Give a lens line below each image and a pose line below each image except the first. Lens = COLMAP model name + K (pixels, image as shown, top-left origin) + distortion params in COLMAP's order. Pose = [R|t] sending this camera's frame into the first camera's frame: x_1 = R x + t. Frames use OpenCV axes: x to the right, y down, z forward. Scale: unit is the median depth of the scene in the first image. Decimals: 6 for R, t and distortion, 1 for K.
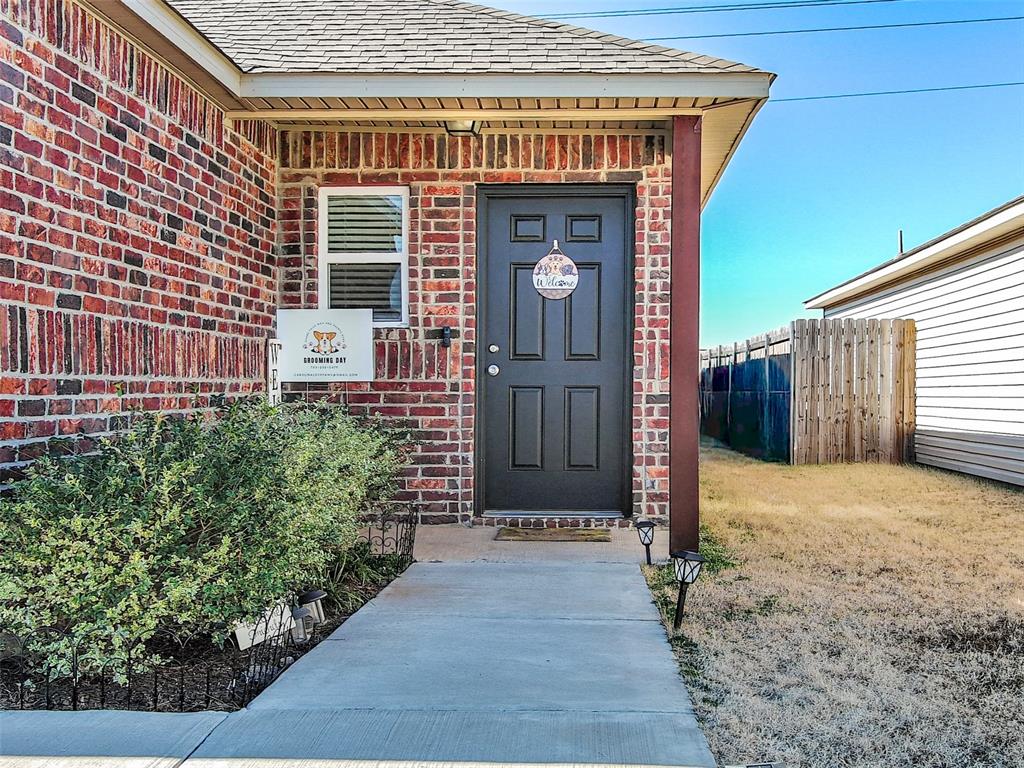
lens RADIAL K [[1407.6, 0, 617.7], [0, 1407.6, 385.1], [0, 0, 1]] dist [-0.013513, -0.003274]
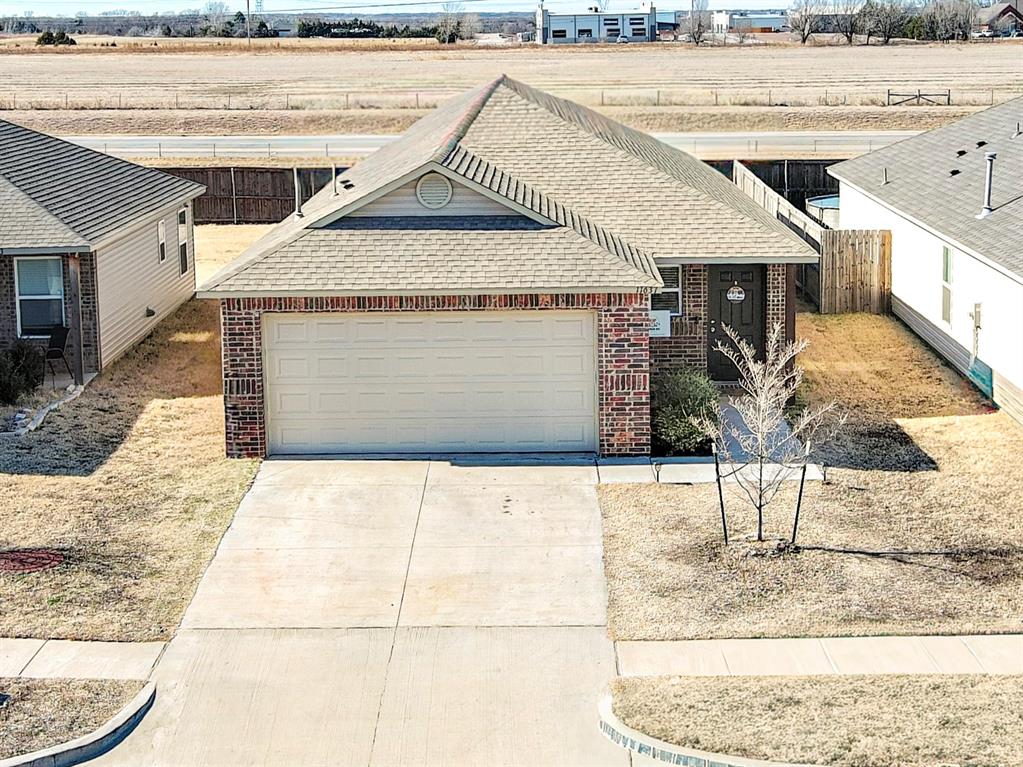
lens RADIAL K [[1925.2, 0, 511.5], [0, 1925.2, 383.5], [0, 0, 1]] dist [-0.026398, 0.134827]
pose [[0.999311, -0.021896, -0.029972, -0.368616], [0.027301, 0.980656, 0.193826, -0.639161], [0.025148, -0.194510, 0.980578, -2.650575]]
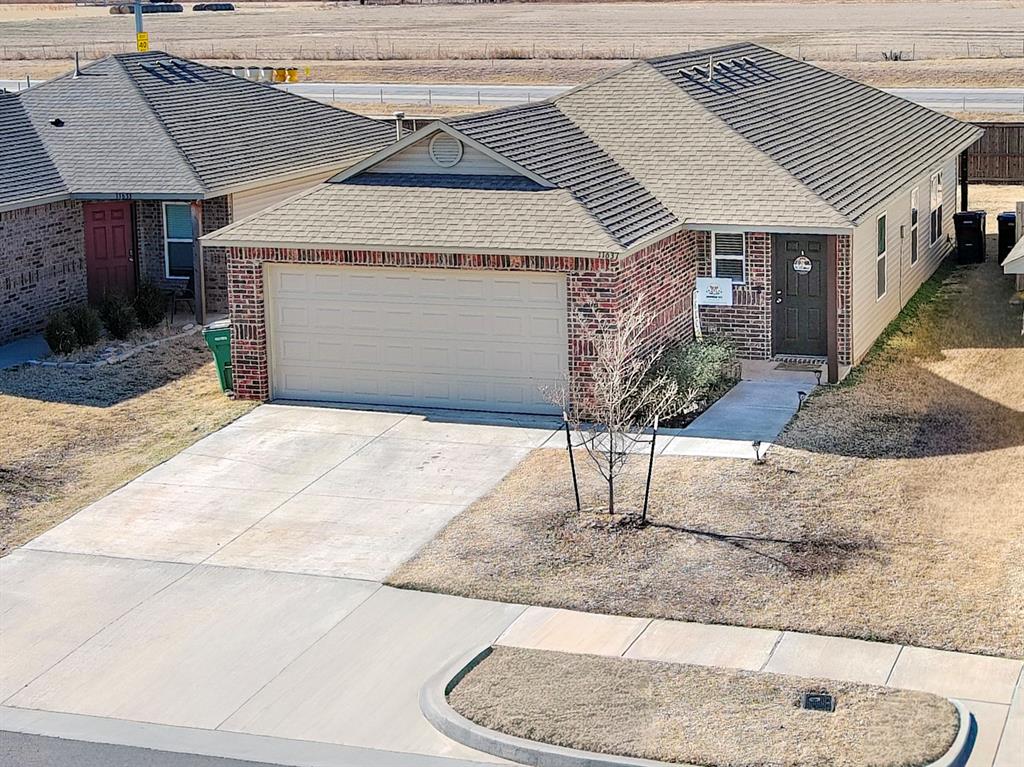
lens RADIAL K [[1977.6, 0, 512.0], [0, 1977.6, 383.5], [0, 0, 1]] dist [0.035803, 0.178693]
pose [[0.940933, 0.038844, -0.336356, 0.685591], [0.032866, 0.978229, 0.204909, -0.629573], [0.336993, -0.203860, 0.919172, -2.556444]]
